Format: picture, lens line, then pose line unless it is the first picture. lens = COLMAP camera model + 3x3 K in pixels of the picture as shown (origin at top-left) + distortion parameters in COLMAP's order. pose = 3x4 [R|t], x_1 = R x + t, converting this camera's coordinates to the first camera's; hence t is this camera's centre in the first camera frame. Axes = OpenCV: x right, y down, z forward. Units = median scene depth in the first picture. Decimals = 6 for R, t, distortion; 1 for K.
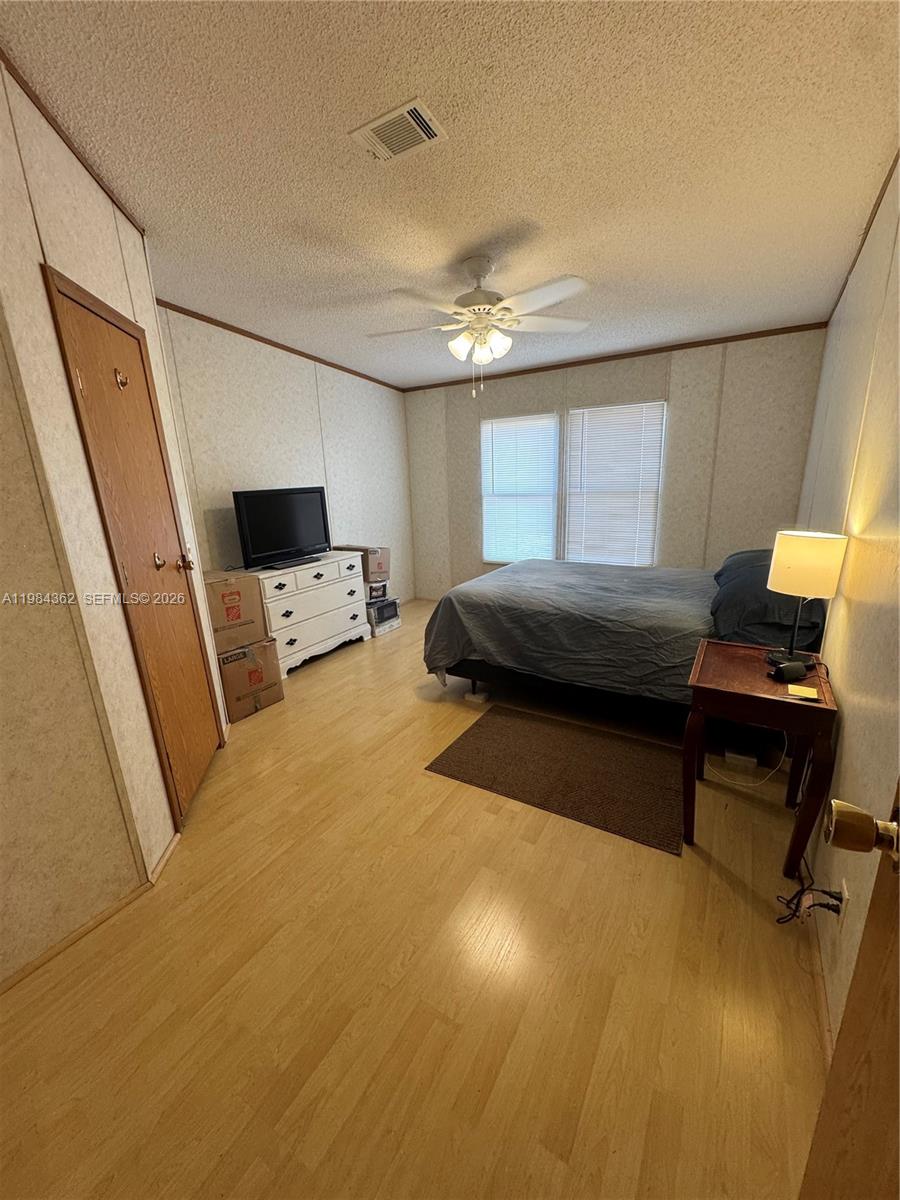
lens RADIAL K [[482.5, 0, 450.3], [0, 482.5, 603.9], [0, 0, 1]] dist [-0.002721, 0.001068]
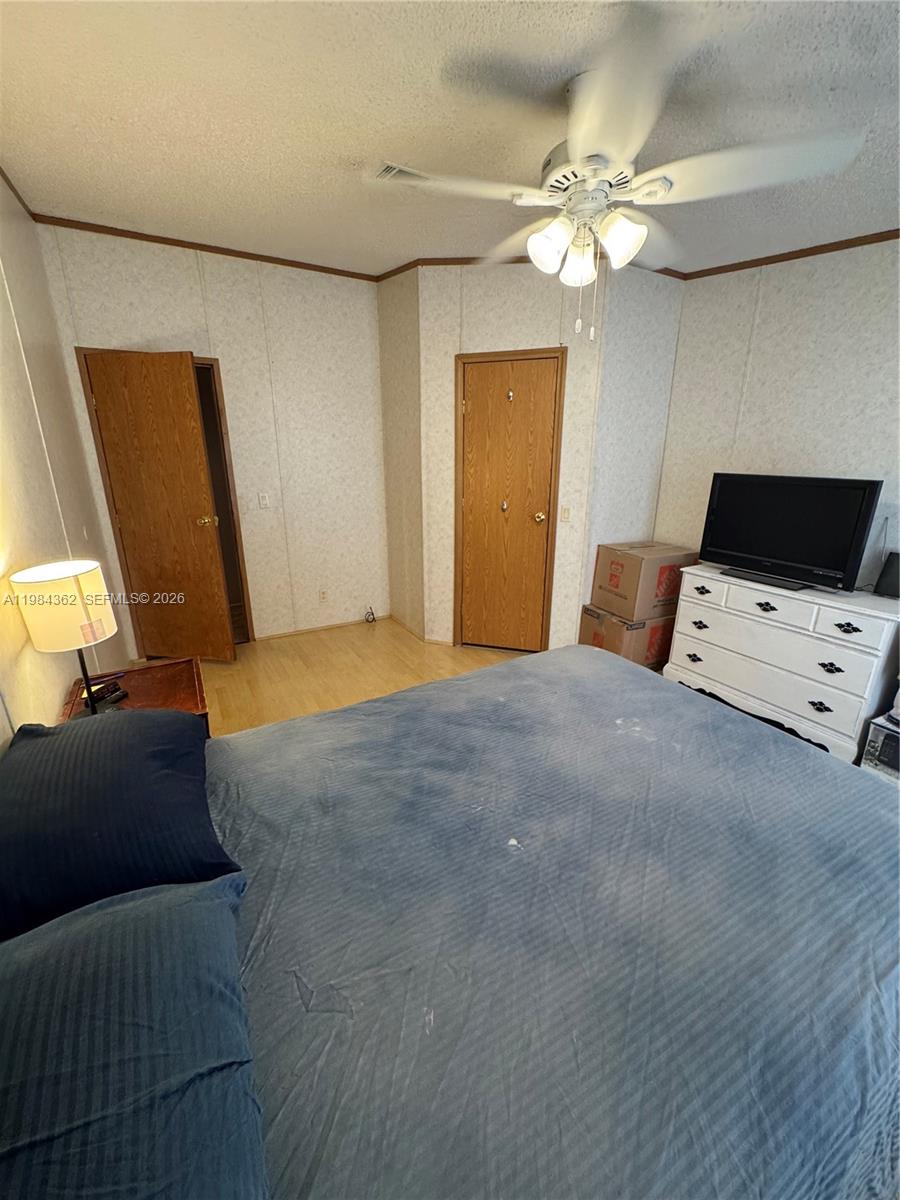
lens RADIAL K [[482.5, 0, 447.2], [0, 482.5, 601.8], [0, 0, 1]] dist [-0.002721, 0.001068]
pose [[-0.489670, 0.300328, -0.818552, 0.543283], [-0.213388, 0.868976, 0.446481, -0.291544], [0.845393, 0.393298, -0.361425, 0.915874]]
